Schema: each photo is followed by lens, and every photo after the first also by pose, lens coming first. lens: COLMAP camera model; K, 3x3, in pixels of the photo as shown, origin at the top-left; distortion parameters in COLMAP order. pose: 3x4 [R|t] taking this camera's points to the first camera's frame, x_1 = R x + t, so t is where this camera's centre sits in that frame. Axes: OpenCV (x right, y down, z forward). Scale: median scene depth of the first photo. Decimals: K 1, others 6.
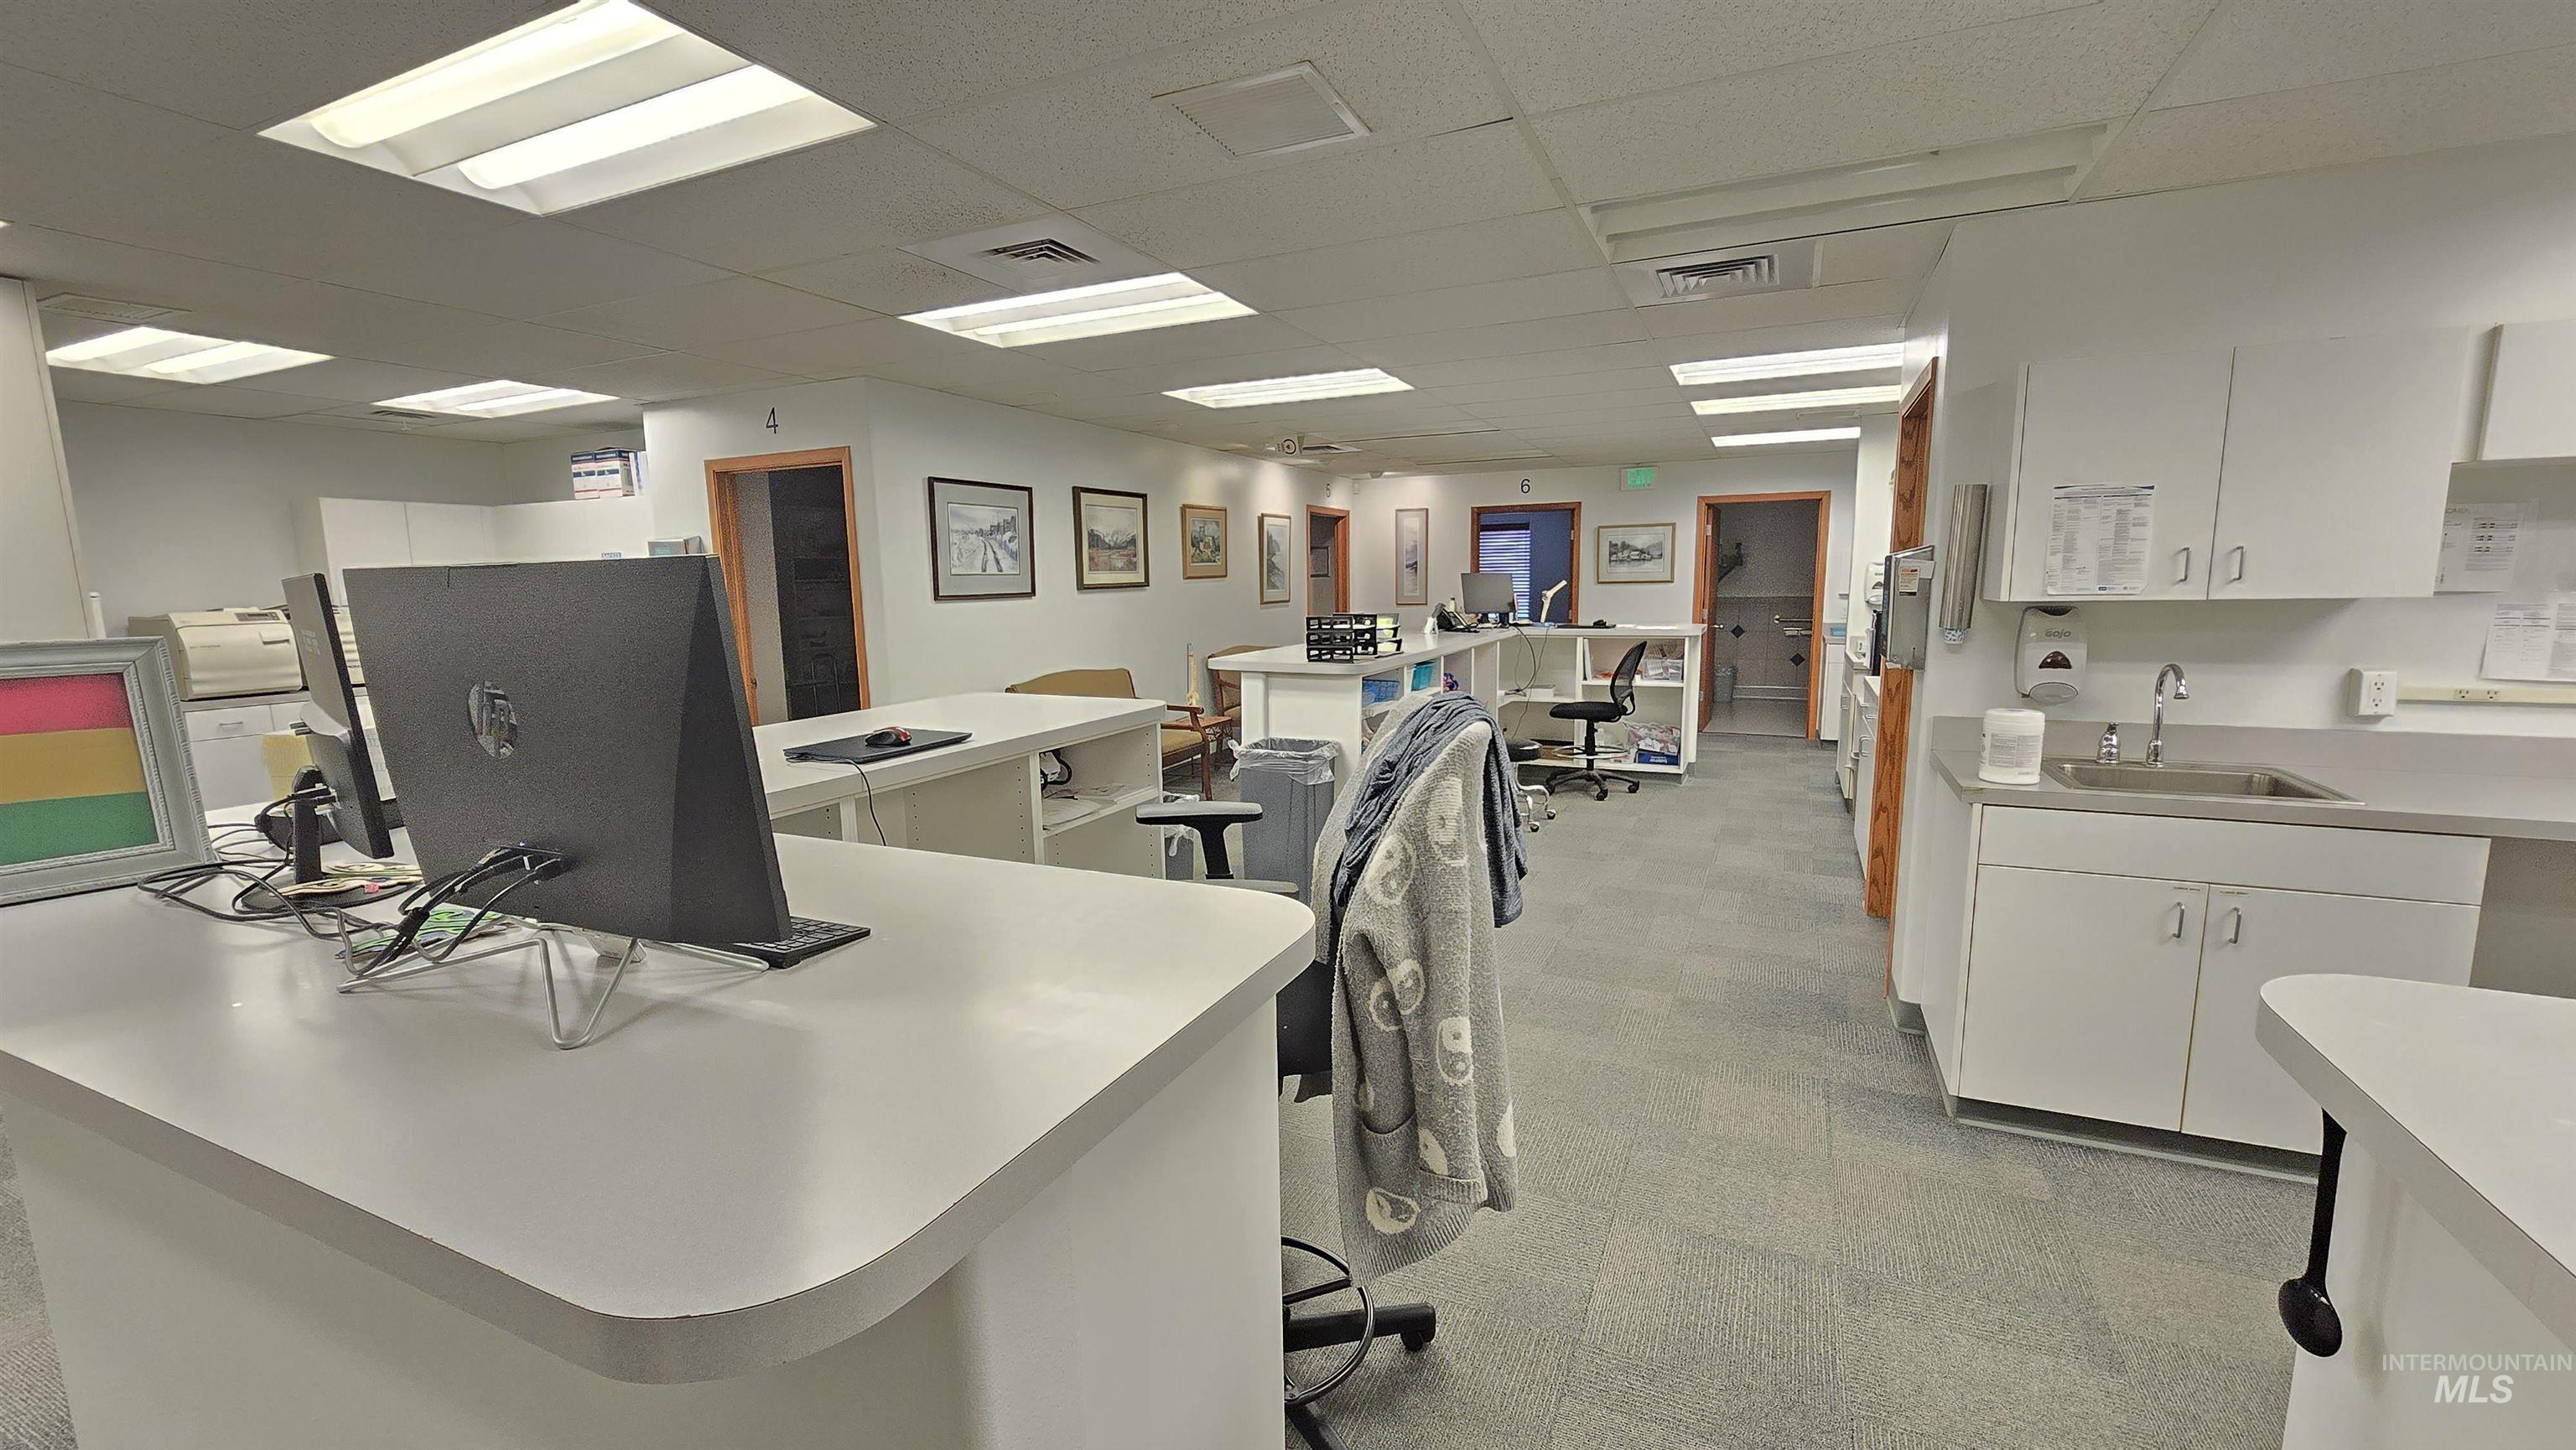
lens RADIAL K [[1042.6, 0, 1288.0], [0, 1042.6, 725.0], [0, 0, 1]] dist [0.000252, -0.000057]
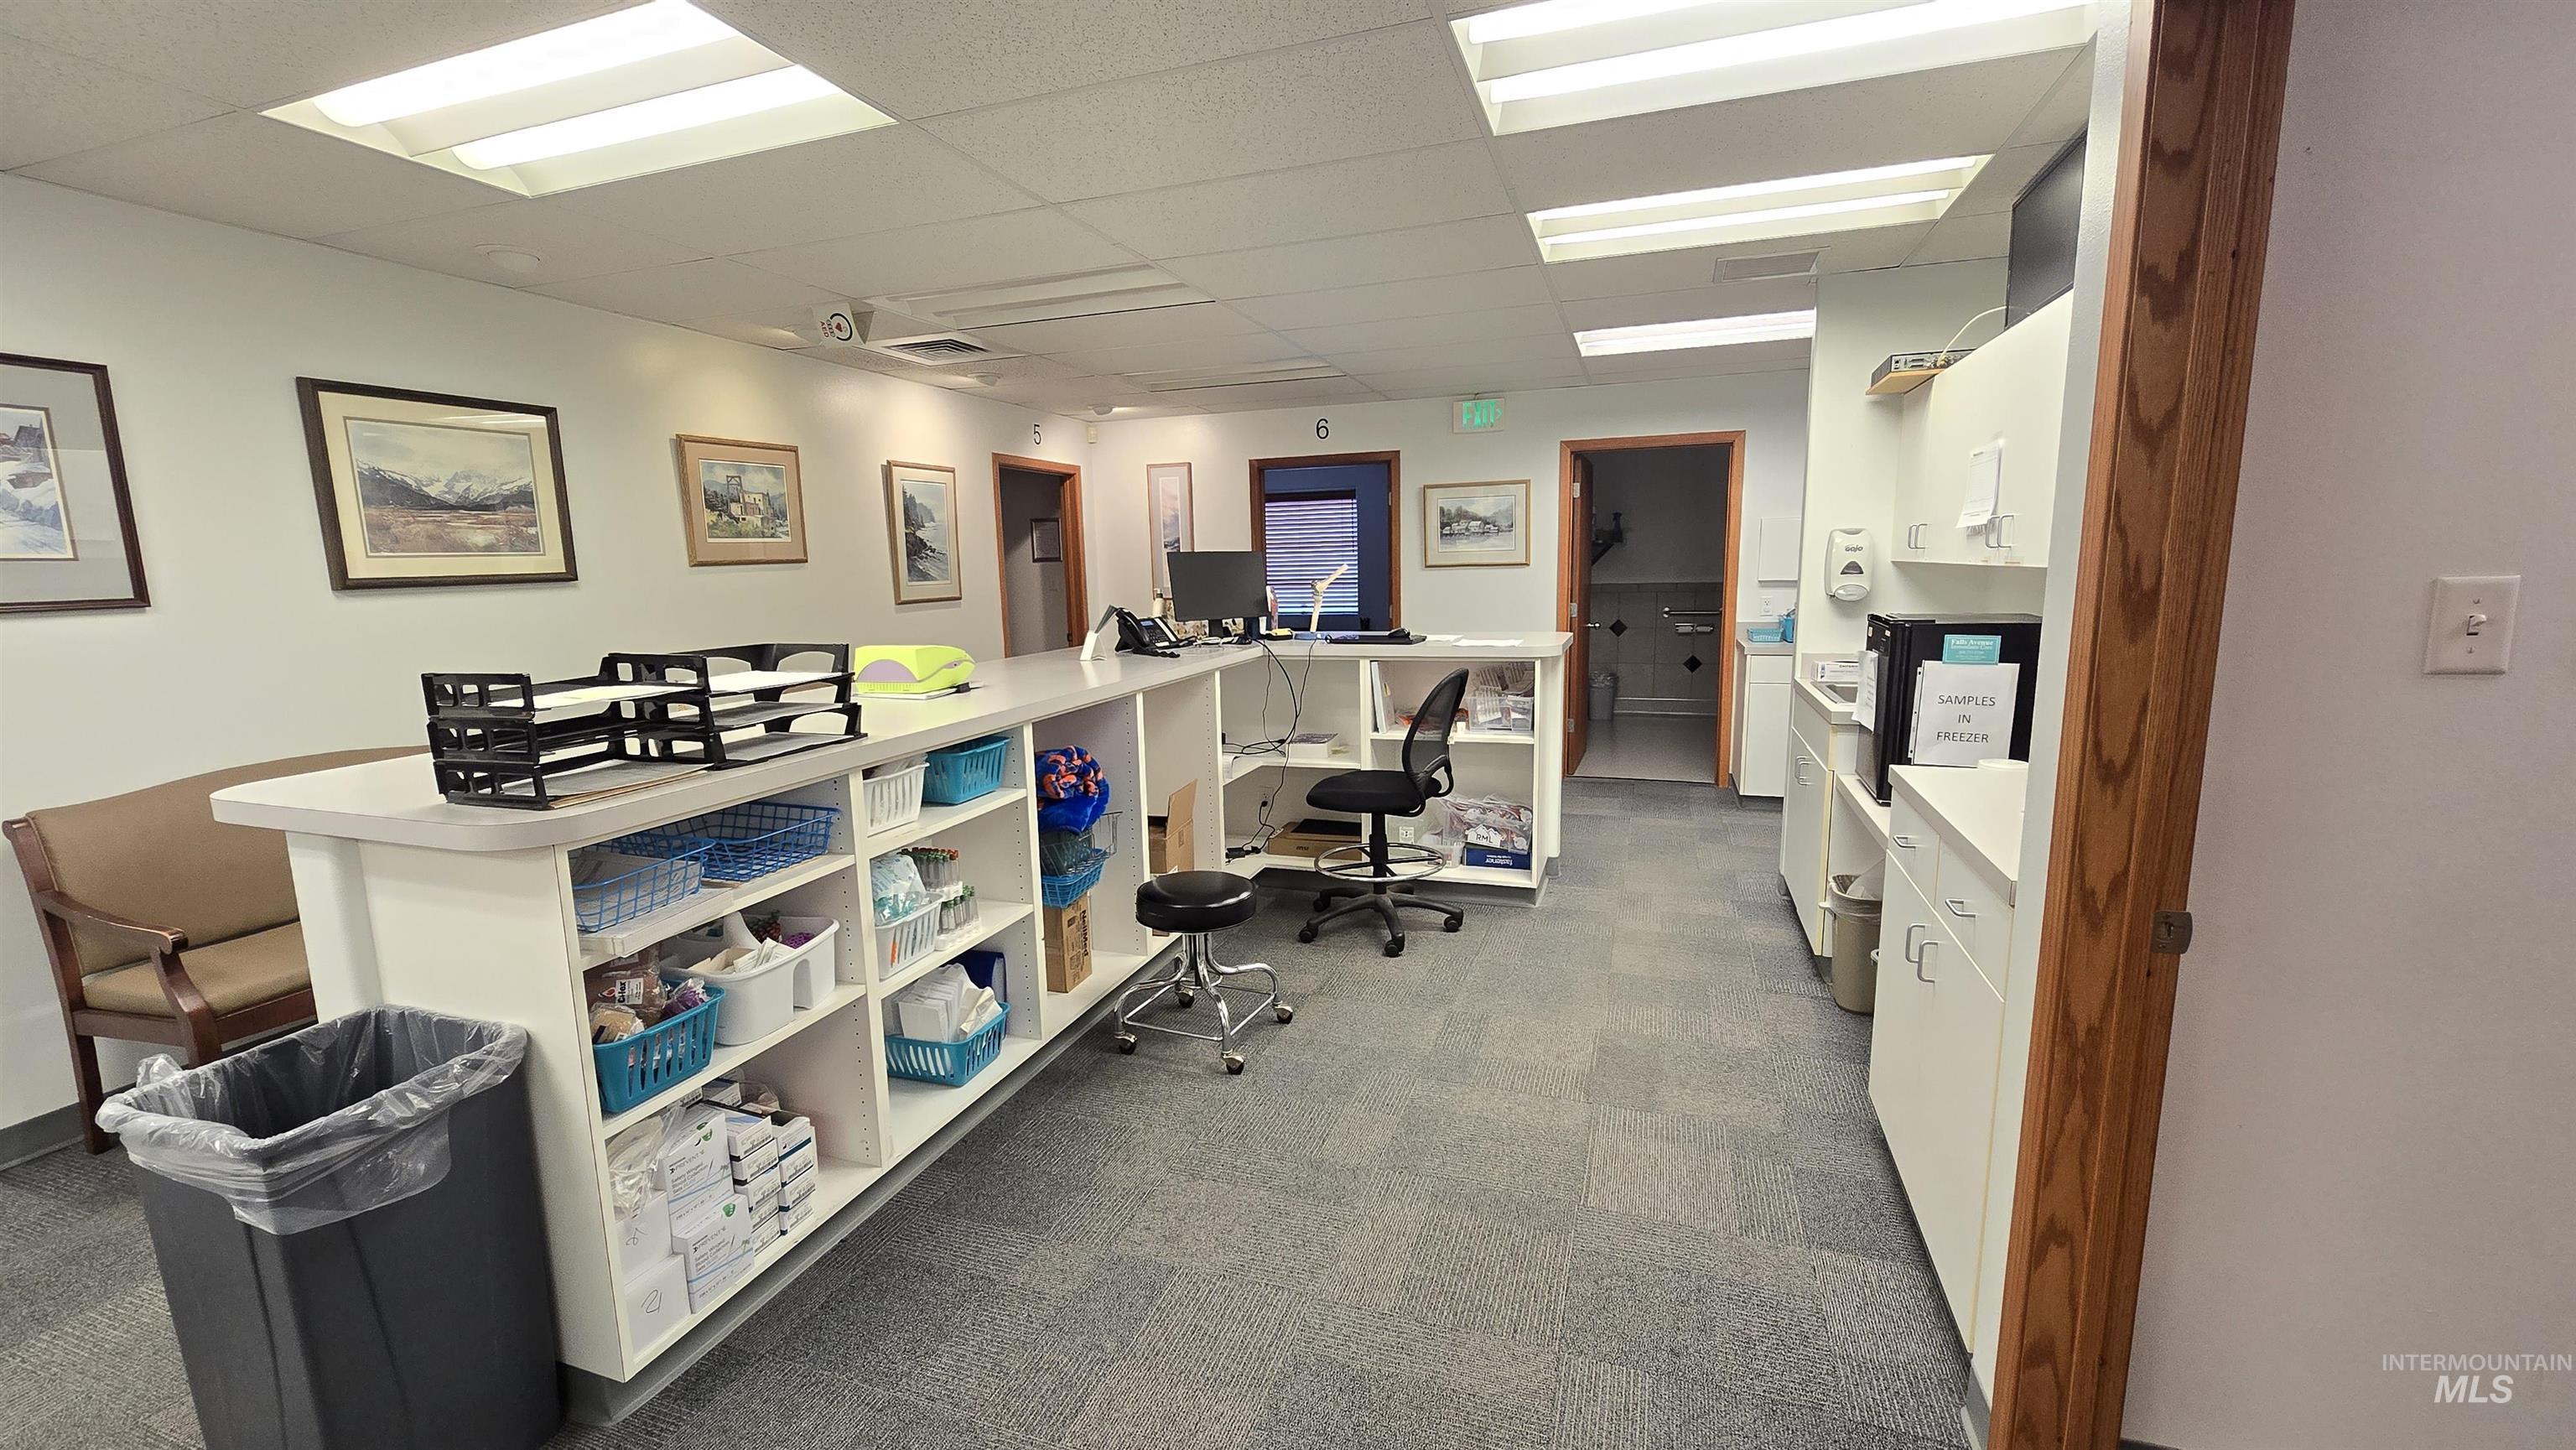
lens RADIAL K [[1045.6, 0, 1288.0], [0, 1045.6, 725.0], [0, 0, 1]] dist [-0.010986, -0.000075]
pose [[0.994535, -0.023025, 0.101835, 0.173841], [0.021760, 0.999672, 0.013514, -0.055243], [-0.102113, -0.011224, 0.994709, 0.410748]]
